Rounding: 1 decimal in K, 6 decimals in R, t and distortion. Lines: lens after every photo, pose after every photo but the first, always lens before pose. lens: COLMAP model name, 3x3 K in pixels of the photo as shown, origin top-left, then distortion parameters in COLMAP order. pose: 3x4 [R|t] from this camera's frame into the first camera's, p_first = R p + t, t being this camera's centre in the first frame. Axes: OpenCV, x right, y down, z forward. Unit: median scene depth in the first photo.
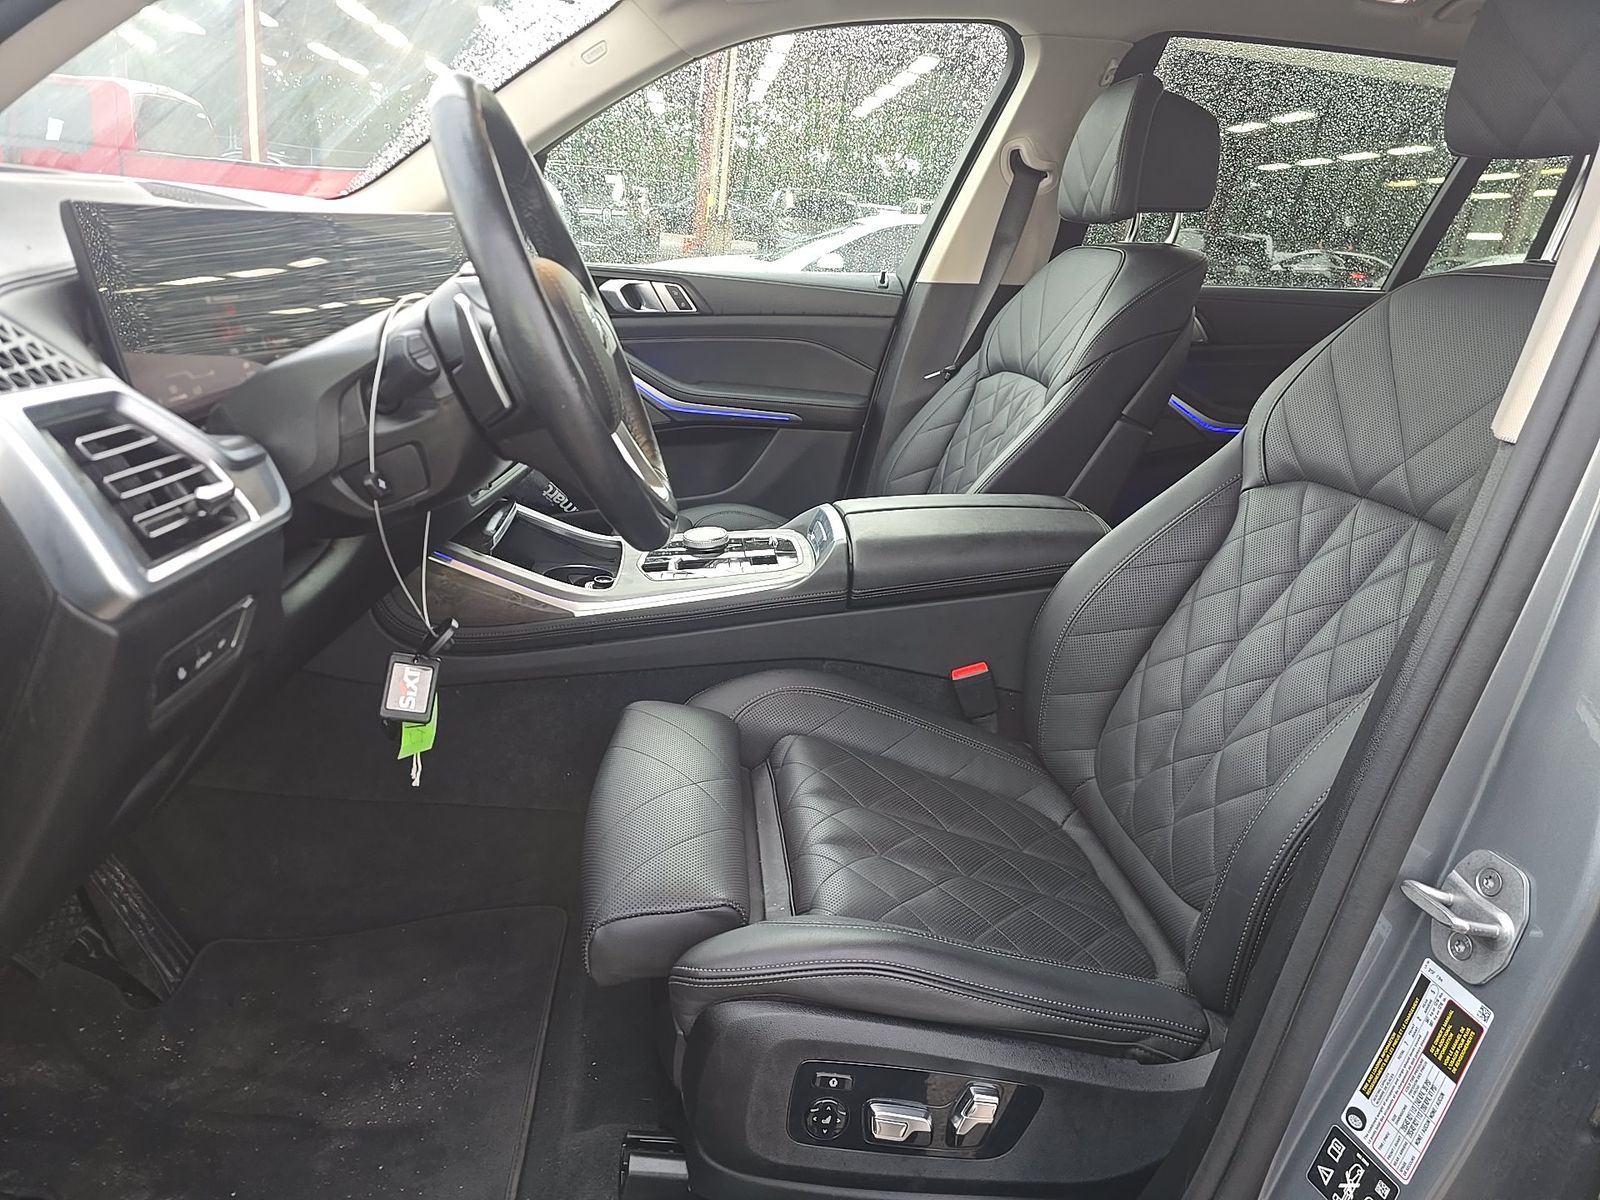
lens RADIAL K [[1082.9, 0, 800.0], [0, 1082.9, 600.0], [0, 0, 1]] dist [0.040128, -0.031374]
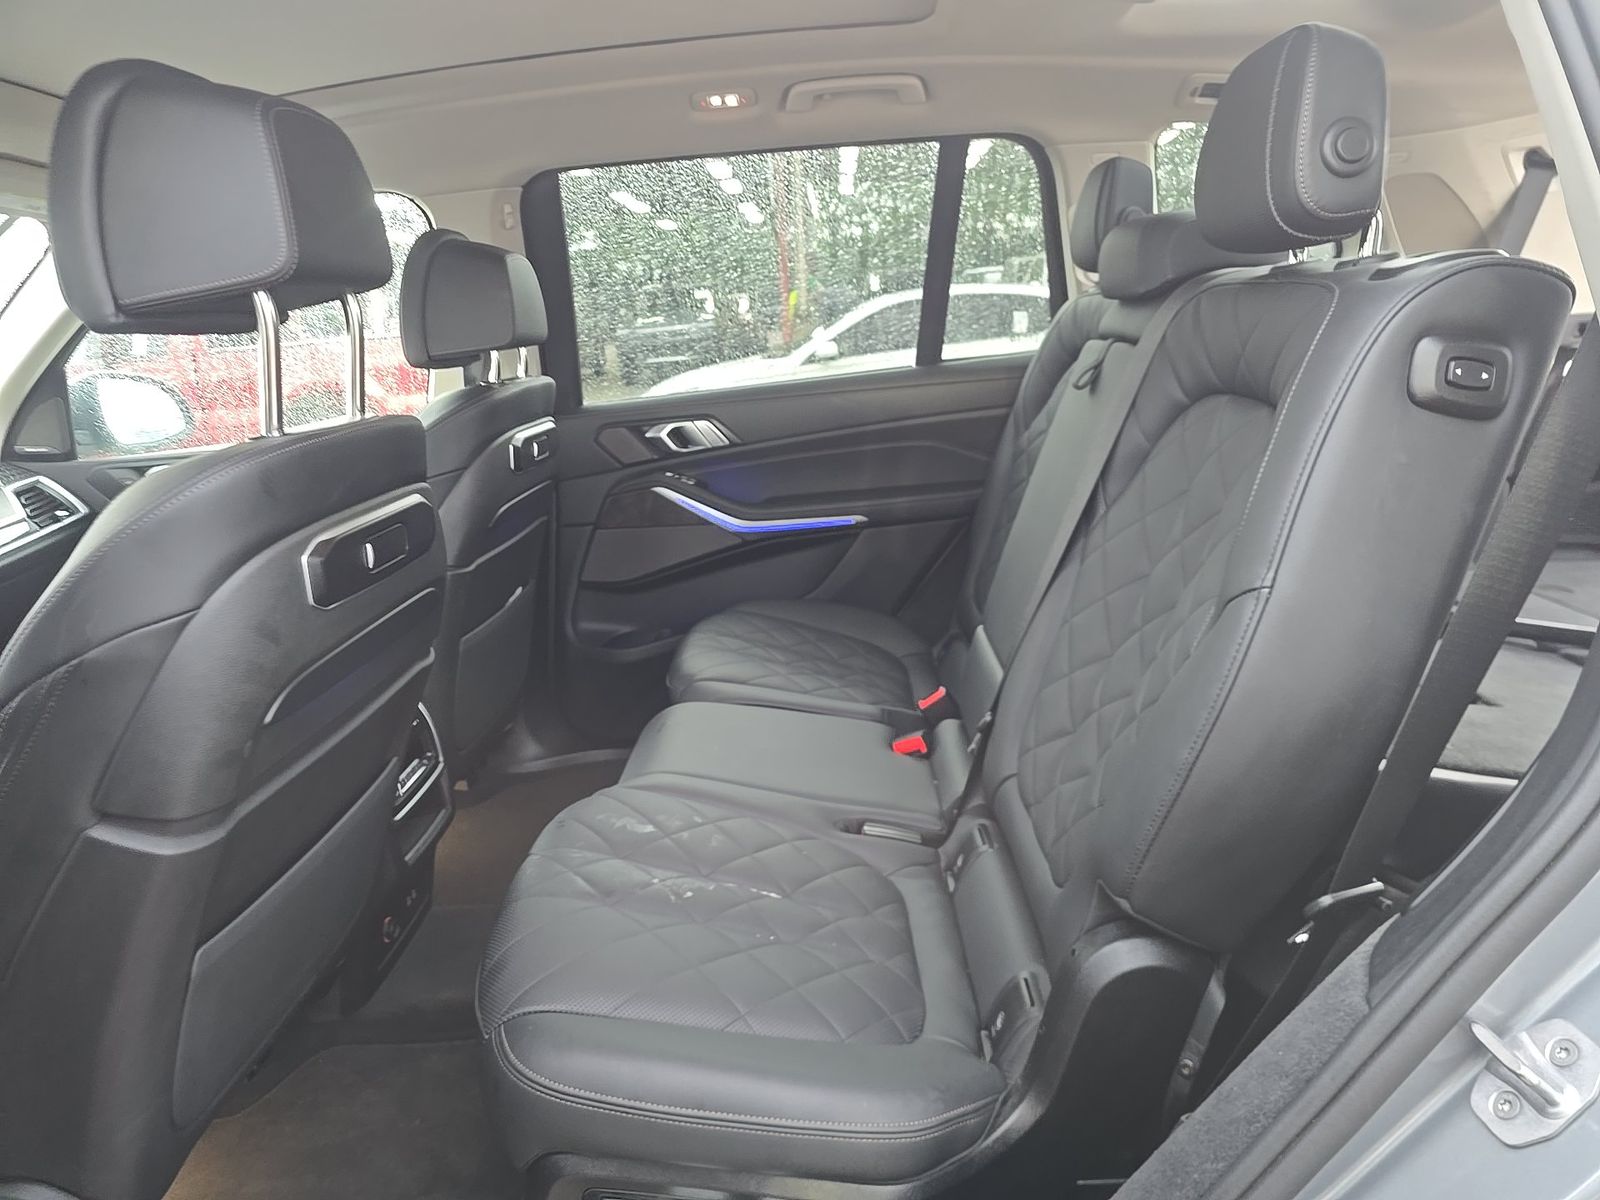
lens RADIAL K [[1082.9, 0, 800.0], [0, 1082.9, 600.0], [0, 0, 1]] dist [0.040128, -0.031374]
pose [[0.978504, -0.115610, -0.170773, 0.596479], [0.103552, 0.991566, -0.077938, -0.036454], [0.178343, 0.058578, 0.982223, 0.089511]]
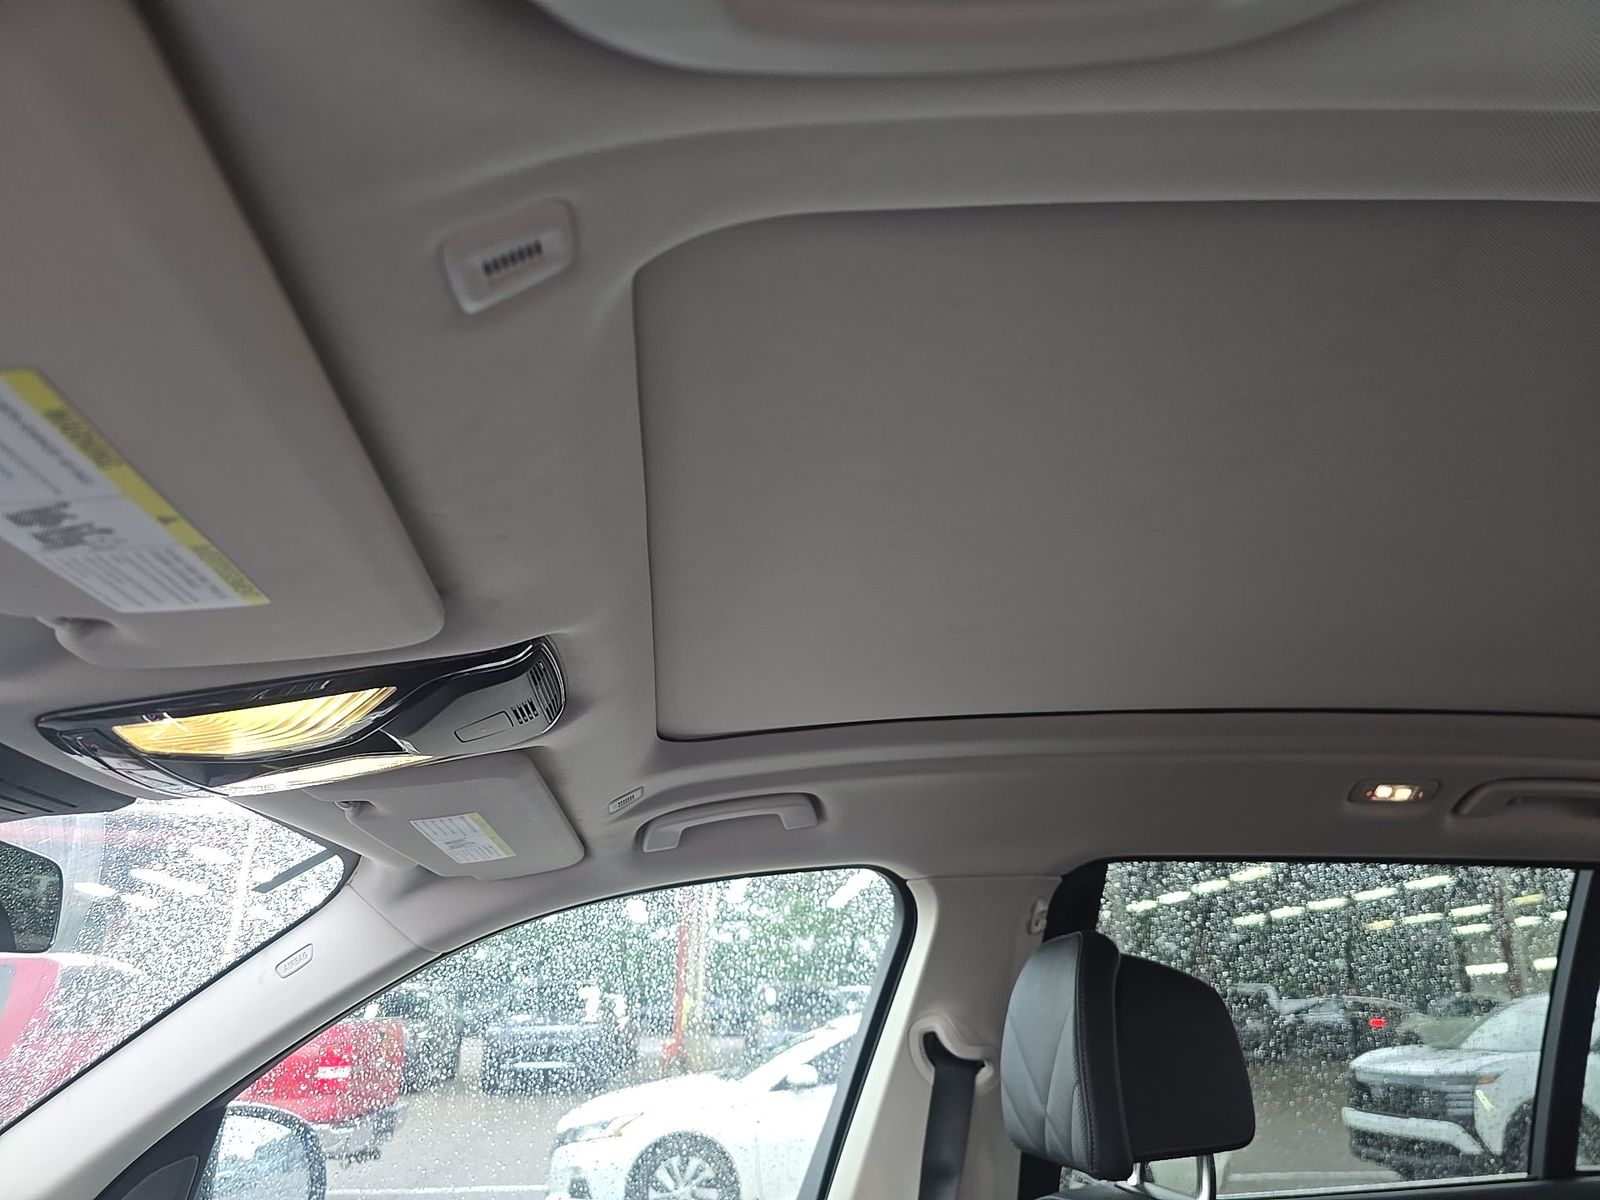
lens RADIAL K [[1082.9, 0, 800.0], [0, 1082.9, 600.0], [0, 0, 1]] dist [0.040128, -0.031374]
pose [[0.996098, -0.081257, 0.034445, 0.115810], [0.084569, 0.767140, -0.635881, -0.194930], [0.025245, 0.636313, 0.771018, 0.306148]]
